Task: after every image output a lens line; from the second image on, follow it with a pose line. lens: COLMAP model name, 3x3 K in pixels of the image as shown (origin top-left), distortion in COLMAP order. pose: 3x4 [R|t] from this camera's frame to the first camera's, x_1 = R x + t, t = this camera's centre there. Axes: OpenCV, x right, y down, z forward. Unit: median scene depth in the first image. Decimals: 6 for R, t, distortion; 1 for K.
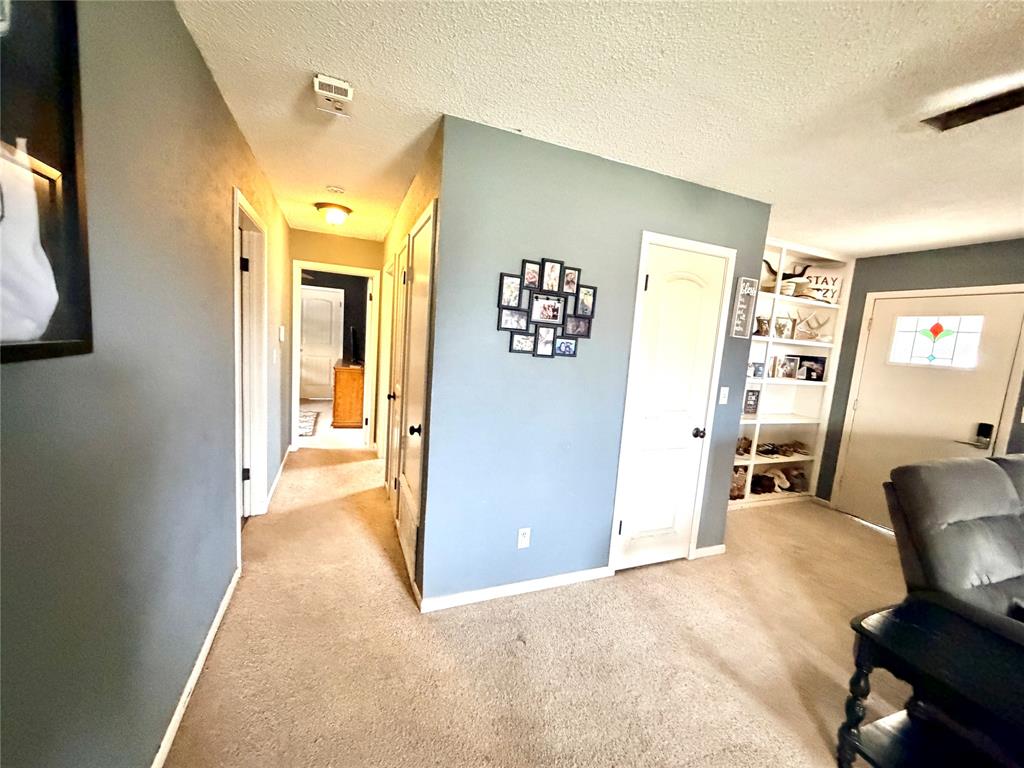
lens RADIAL K [[405.7, 0, 509.3], [0, 405.7, 384.3], [0, 0, 1]] dist [-0.000006, -0.000376]
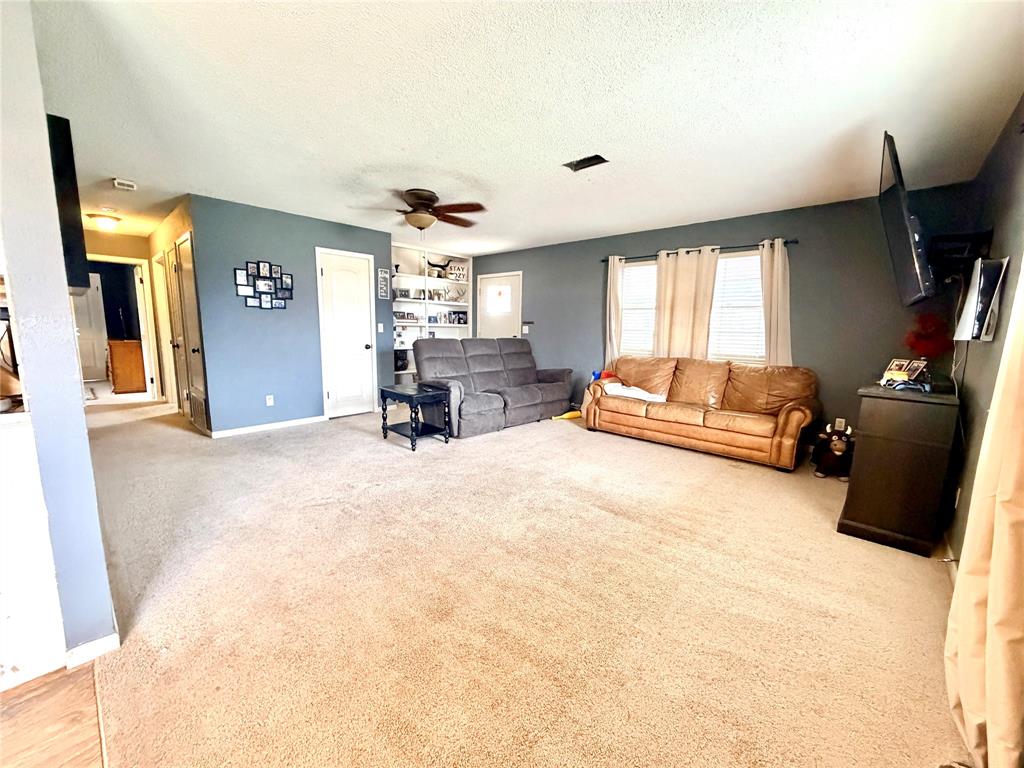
lens RADIAL K [[405.7, 0, 509.3], [0, 405.7, 384.3], [0, 0, 1]] dist [-0.000006, -0.000376]
pose [[0.905680, -0.115802, 0.407840, 0.181369], [0.097769, 0.993093, 0.064867, 0.170958], [-0.412535, -0.018874, 0.910746, -0.794785]]
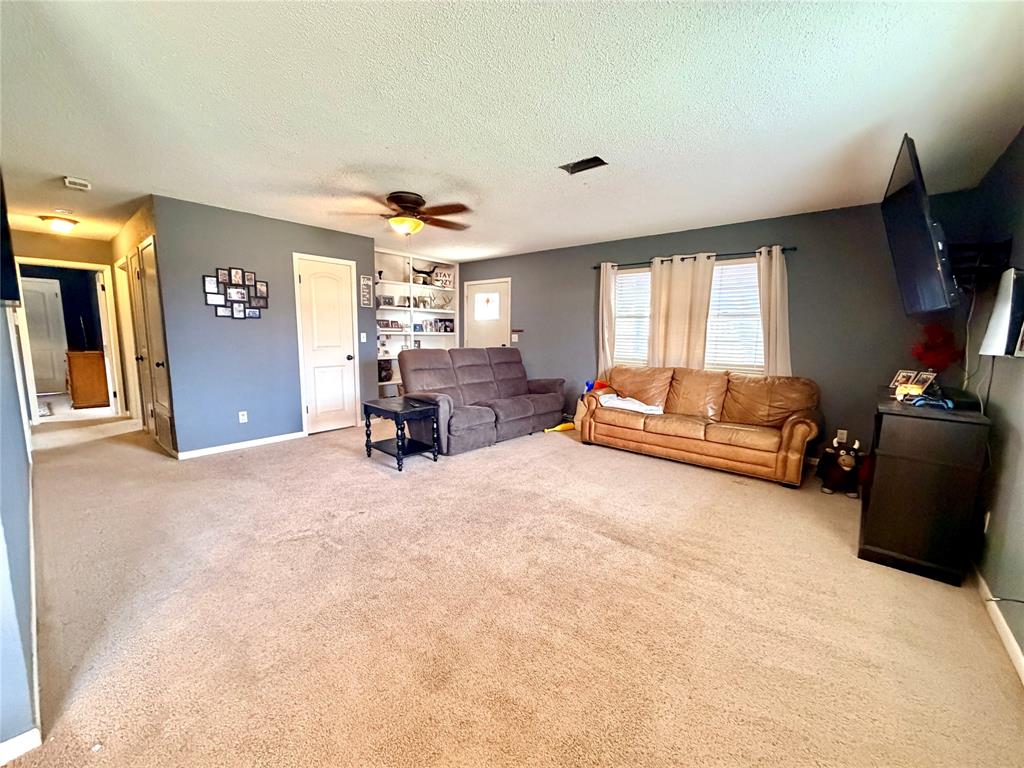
lens RADIAL K [[405.7, 0, 509.3], [0, 405.7, 384.3], [0, 0, 1]] dist [-0.000006, -0.000376]
pose [[0.888273, -0.118909, 0.443657, 0.189712], [0.104494, 0.992896, 0.056901, 0.150748], [-0.447271, -0.004185, 0.894389, -0.733821]]
